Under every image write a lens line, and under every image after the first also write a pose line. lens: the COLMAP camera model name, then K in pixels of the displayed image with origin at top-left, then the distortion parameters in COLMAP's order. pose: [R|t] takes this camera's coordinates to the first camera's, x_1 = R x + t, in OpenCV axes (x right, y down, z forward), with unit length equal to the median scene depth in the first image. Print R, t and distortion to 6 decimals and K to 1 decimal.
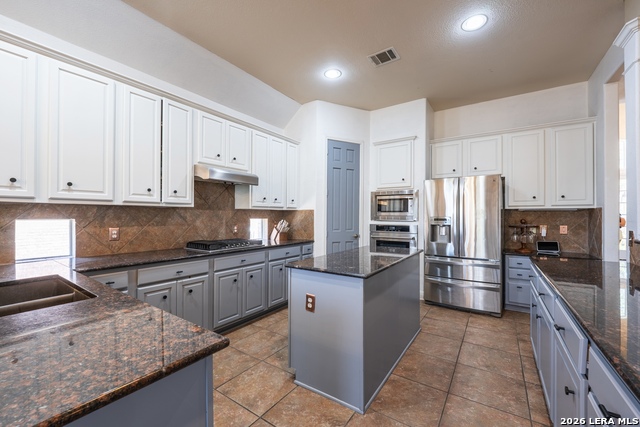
lens RADIAL K [[261.1, 0, 318.3], [0, 261.1, 214.5], [0, 0, 1]] dist [-0.003848, -0.000419]
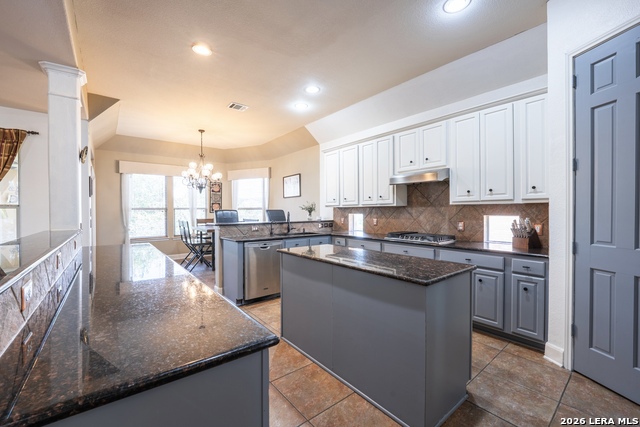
lens RADIAL K [[261.1, 0, 318.7], [0, 261.1, 213.8], [0, 0, 1]] dist [-0.003848, -0.000419]
pose [[-0.287131, -0.002510, -0.957888, 0.844573], [-0.000894, 0.999997, -0.002353, 0.015567], [0.957891, 0.000180, -0.287132, 0.876916]]
